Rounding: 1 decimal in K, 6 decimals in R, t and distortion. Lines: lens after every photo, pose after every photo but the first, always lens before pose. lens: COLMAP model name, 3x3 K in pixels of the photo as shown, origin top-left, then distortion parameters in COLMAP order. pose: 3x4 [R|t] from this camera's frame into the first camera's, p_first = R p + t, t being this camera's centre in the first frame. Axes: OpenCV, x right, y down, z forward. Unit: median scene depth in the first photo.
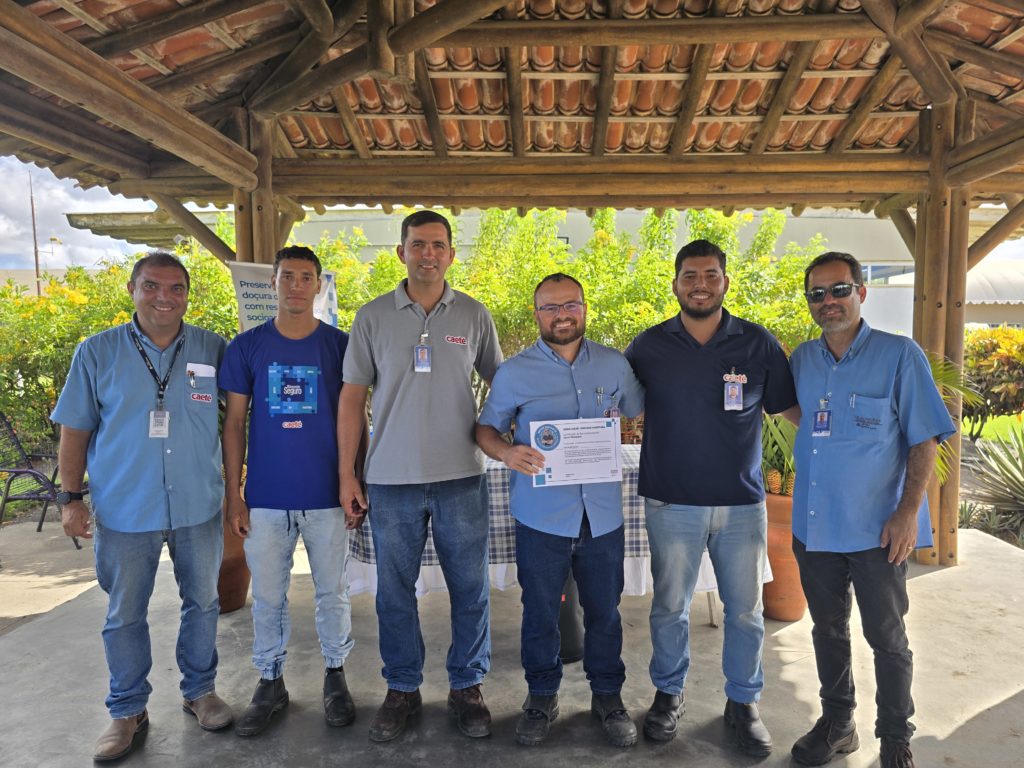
lens RADIAL K [[683.2, 0, 516.0], [0, 683.2, 385.6], [0, 0, 1]] dist [-0.000836, -0.004402]
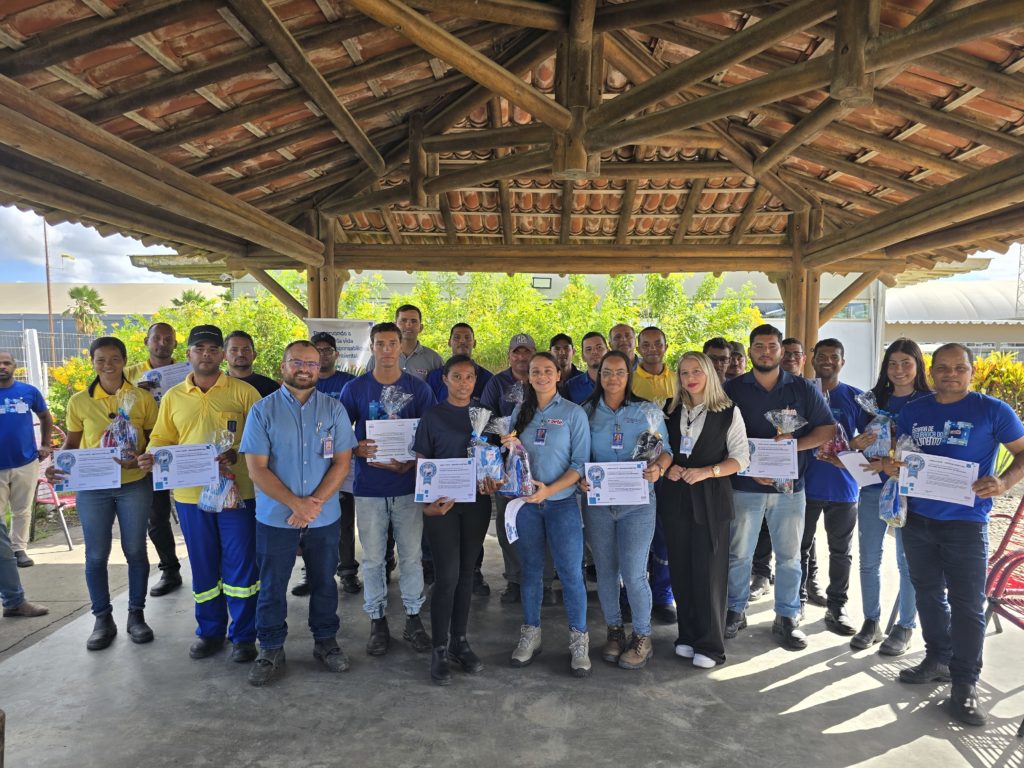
lens RADIAL K [[683.2, 0, 516.0], [0, 683.2, 385.6], [0, 0, 1]] dist [-0.000836, -0.004402]
pose [[0.999945, 0.006292, 0.008411, 0.011999], [-0.006128, 0.999795, -0.019315, -0.012079], [-0.008531, 0.019263, 0.999778, -0.407226]]
